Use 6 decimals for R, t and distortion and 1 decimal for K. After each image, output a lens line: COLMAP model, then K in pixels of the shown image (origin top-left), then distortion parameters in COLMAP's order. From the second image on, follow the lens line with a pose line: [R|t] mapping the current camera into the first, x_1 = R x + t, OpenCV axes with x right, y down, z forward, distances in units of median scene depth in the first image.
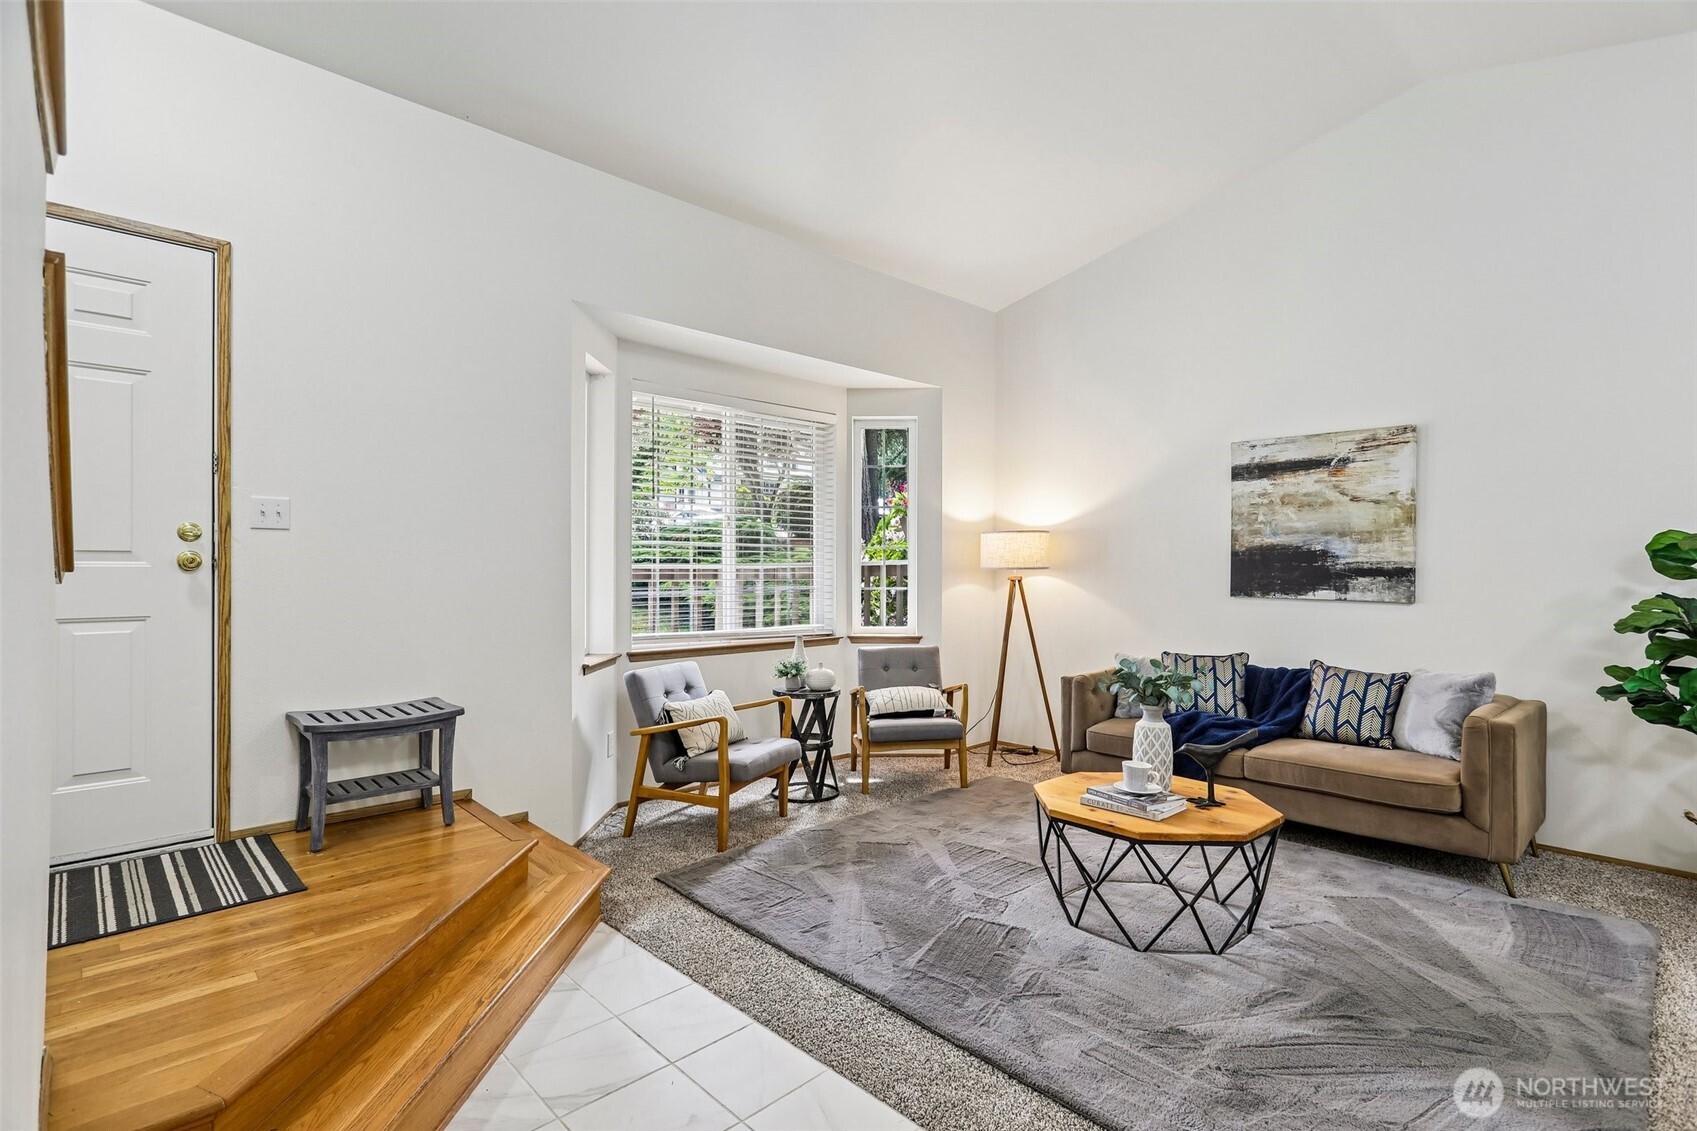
lens RADIAL K [[800.7, 0, 850.9], [0, 800.7, 570.2], [0, 0, 1]] dist [0.003174, 0.001035]
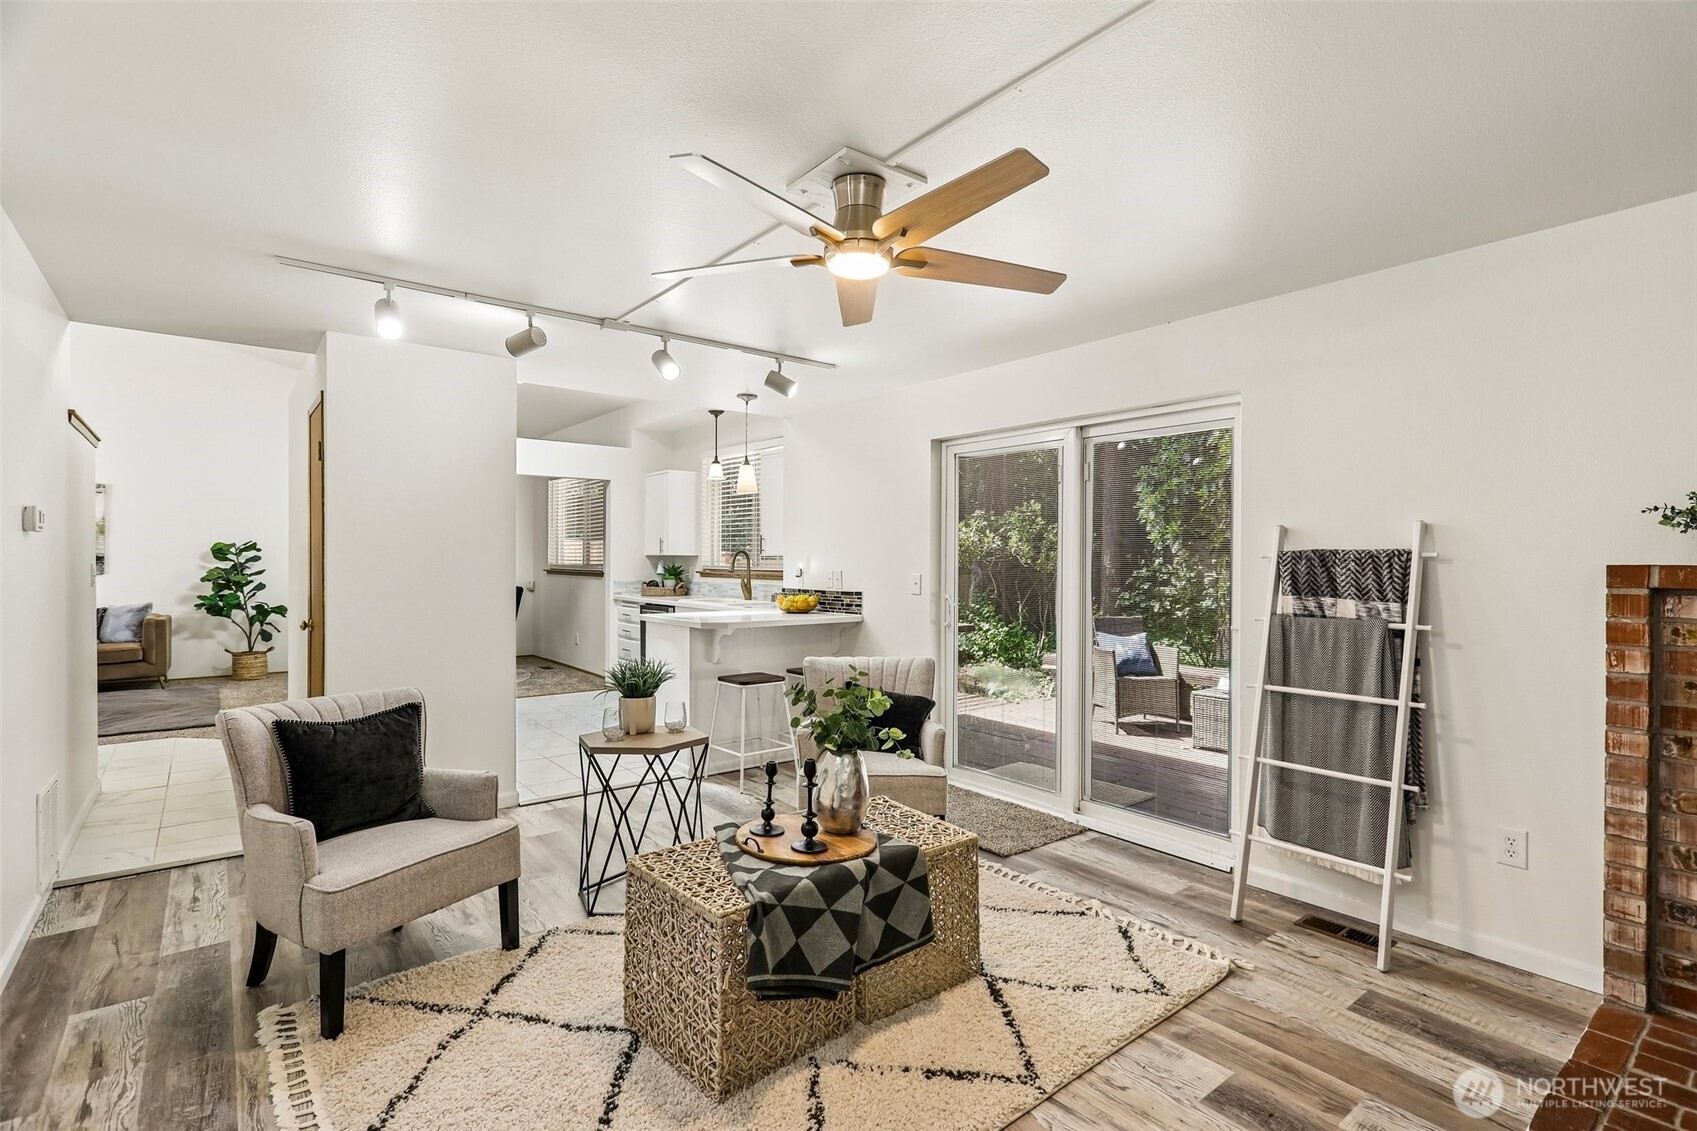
lens RADIAL K [[800.7, 0, 845.3], [0, 800.7, 562.3], [0, 0, 1]] dist [0.003174, 0.001035]
pose [[0.103988, 0.002918, 0.994574, -1.322547], [0.001269, 0.999994, -0.003067, 0.024372], [-0.994578, 0.001581, 0.103984, -1.254408]]
